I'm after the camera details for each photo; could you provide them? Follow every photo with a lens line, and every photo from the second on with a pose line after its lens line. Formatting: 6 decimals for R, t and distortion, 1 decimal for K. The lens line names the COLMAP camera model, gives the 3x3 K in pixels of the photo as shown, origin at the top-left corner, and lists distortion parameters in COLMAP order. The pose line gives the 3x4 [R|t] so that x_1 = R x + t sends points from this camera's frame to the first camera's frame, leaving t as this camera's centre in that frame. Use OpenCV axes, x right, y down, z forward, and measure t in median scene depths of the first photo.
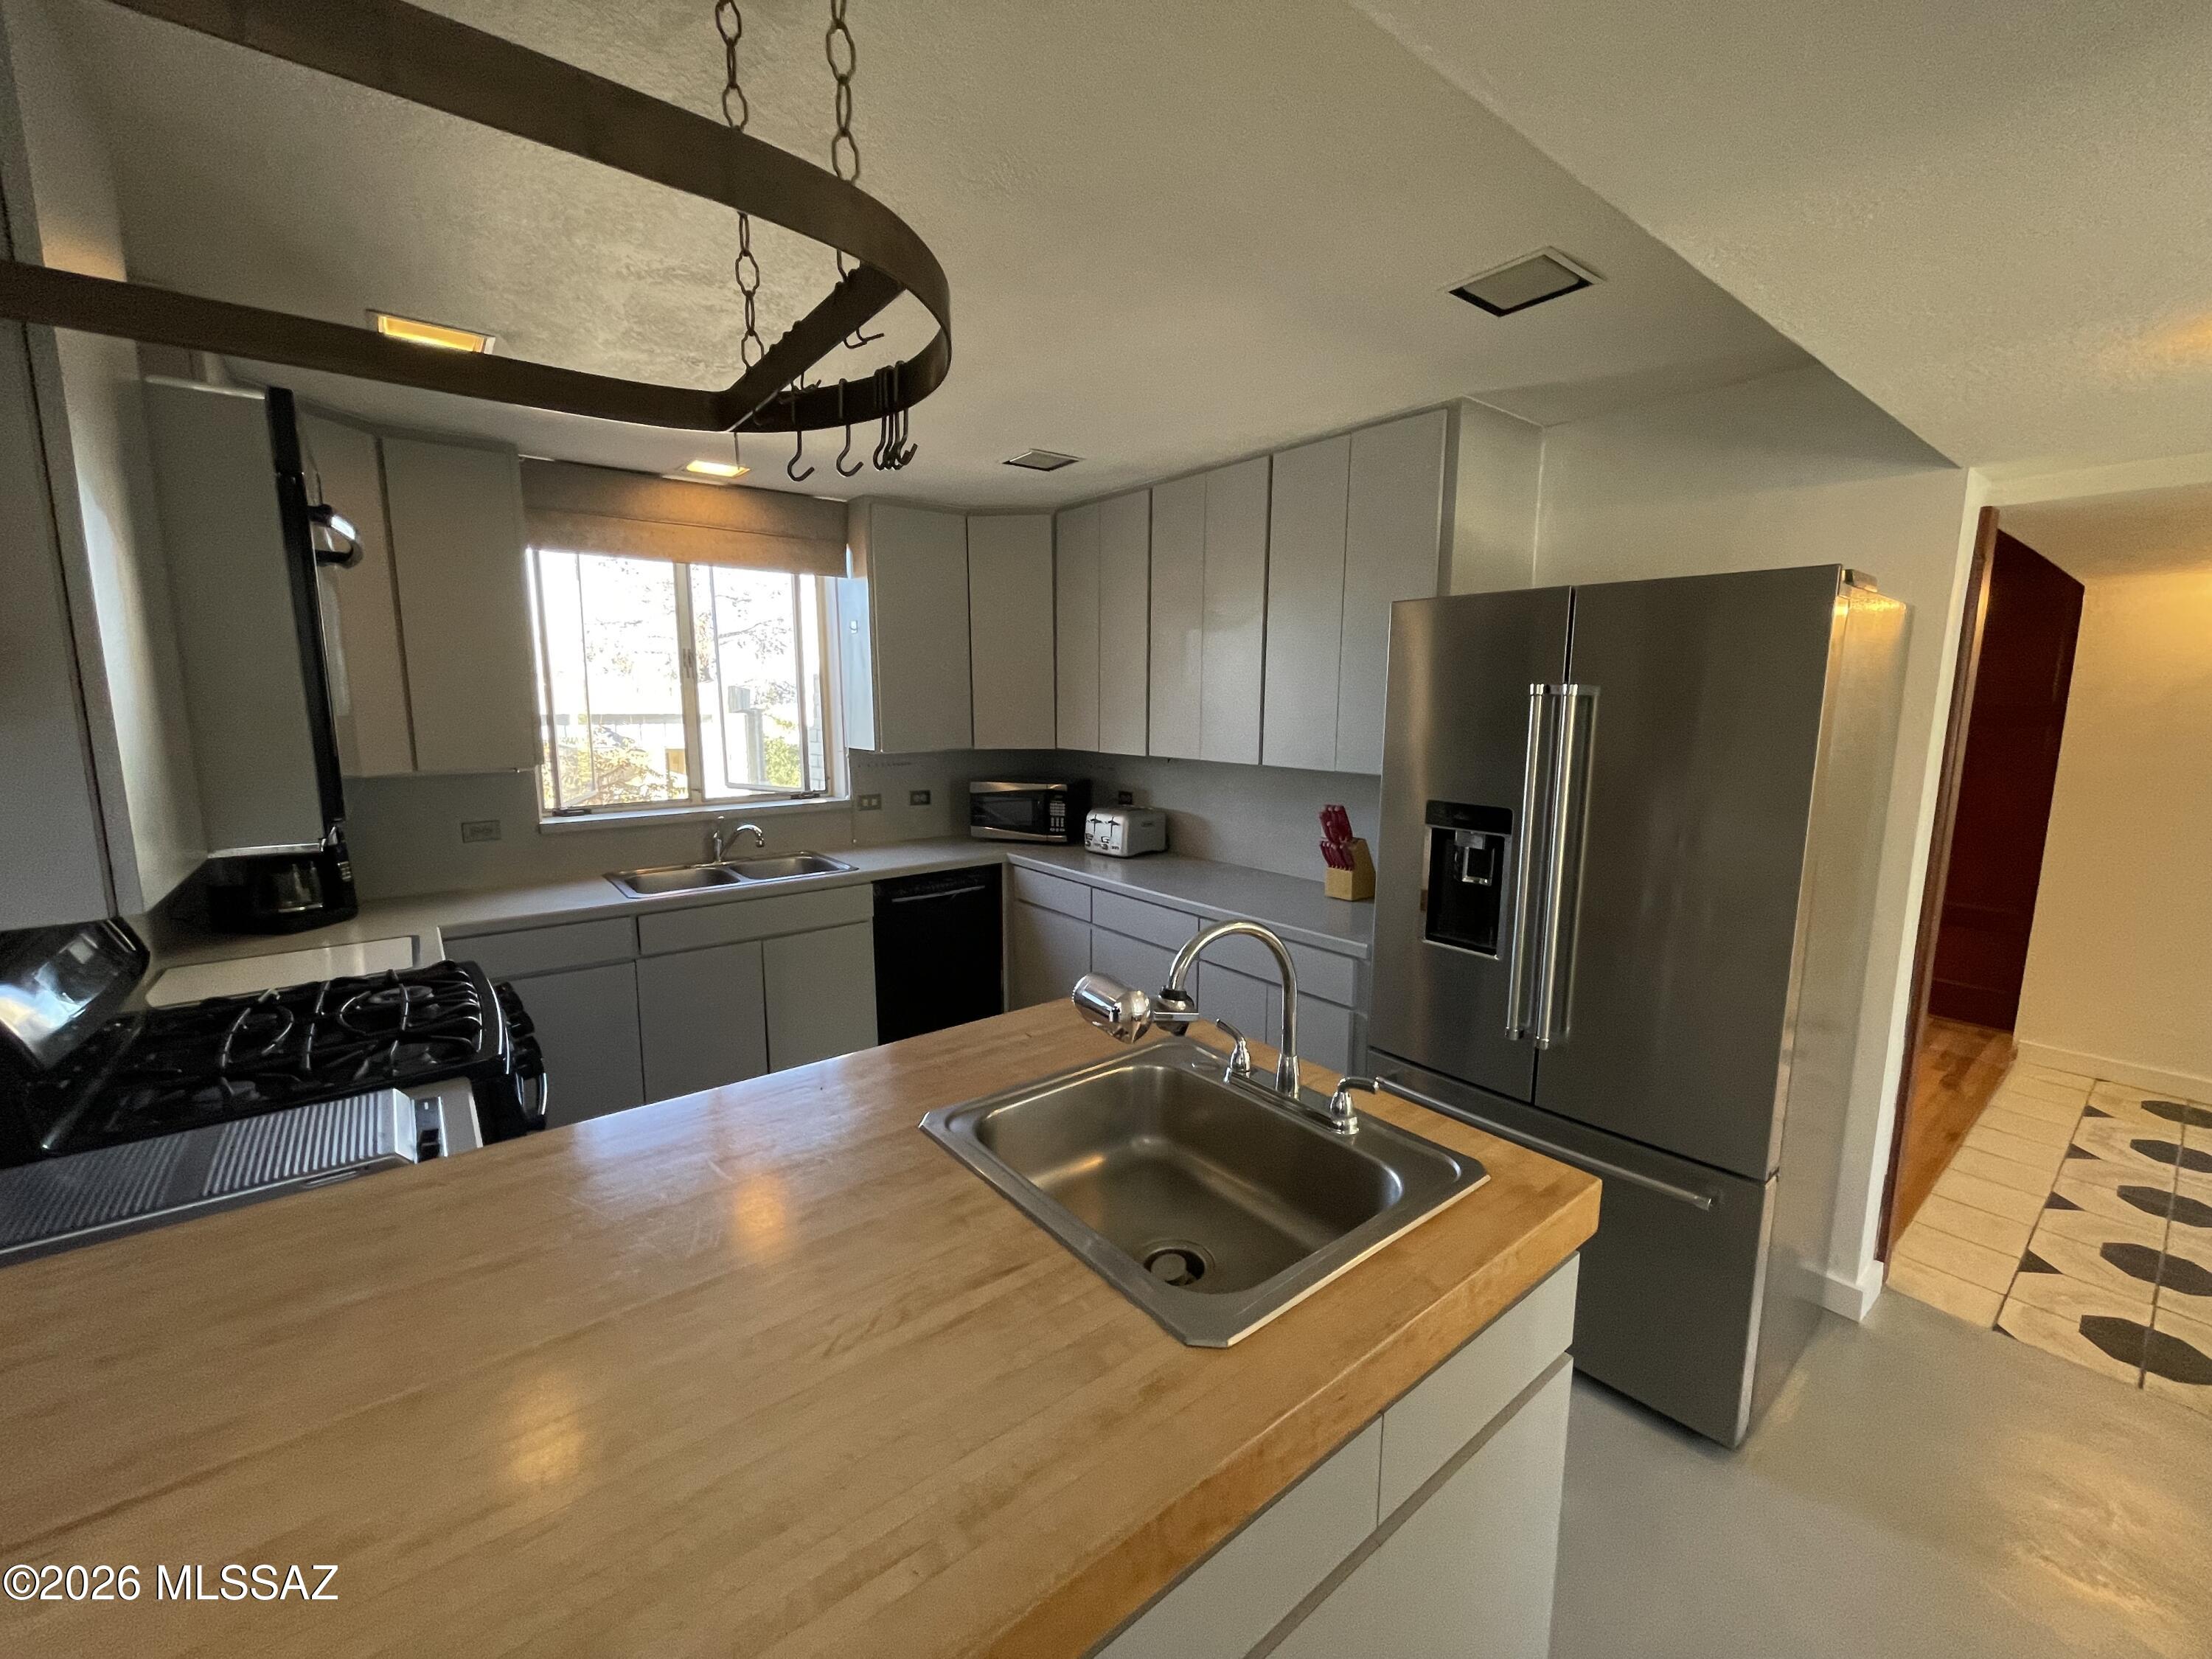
lens RADIAL K [[894.5, 0, 1100.4], [0, 894.5, 833.6], [0, 0, 1]] dist [0.001160, 0.000226]
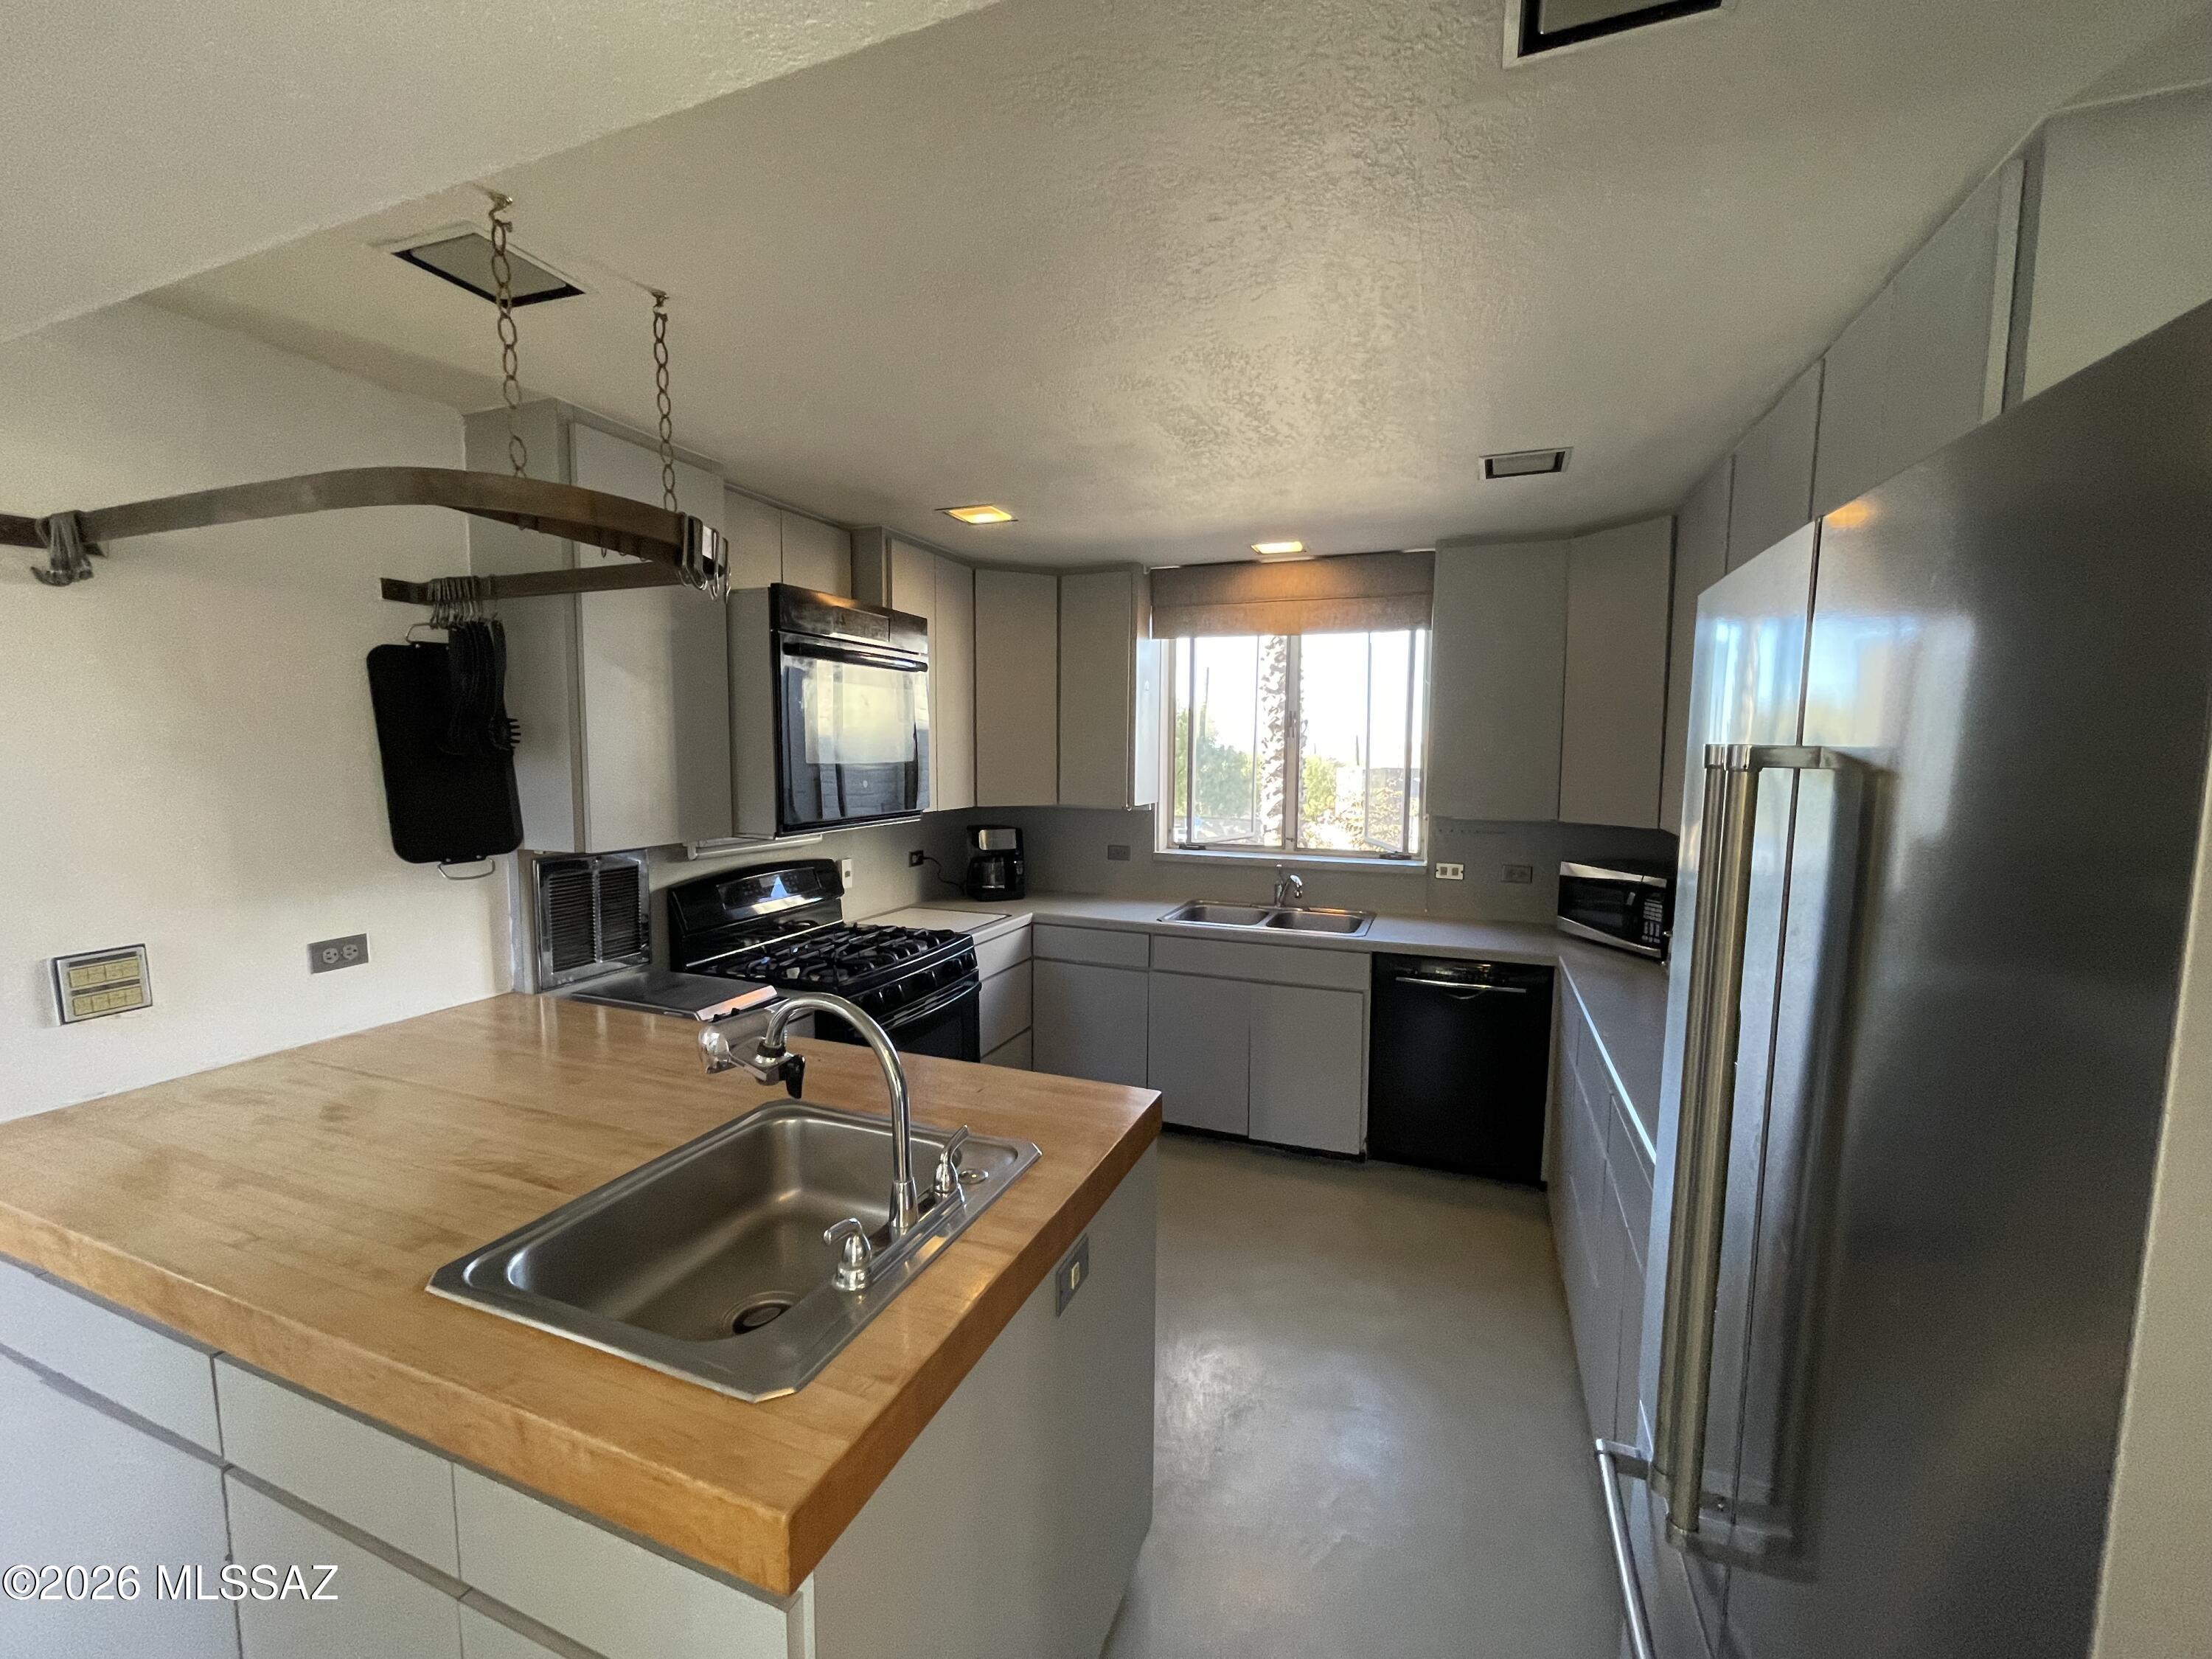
lens RADIAL K [[894.5, 0, 1102.9], [0, 894.5, 830.9], [0, 0, 1]] dist [0.001160, 0.000226]
pose [[0.500181, 0.083000, -0.861934, 0.399358], [-0.138455, 0.990255, 0.015011, -0.046946], [0.854780, 0.111831, 0.506799, 0.275254]]
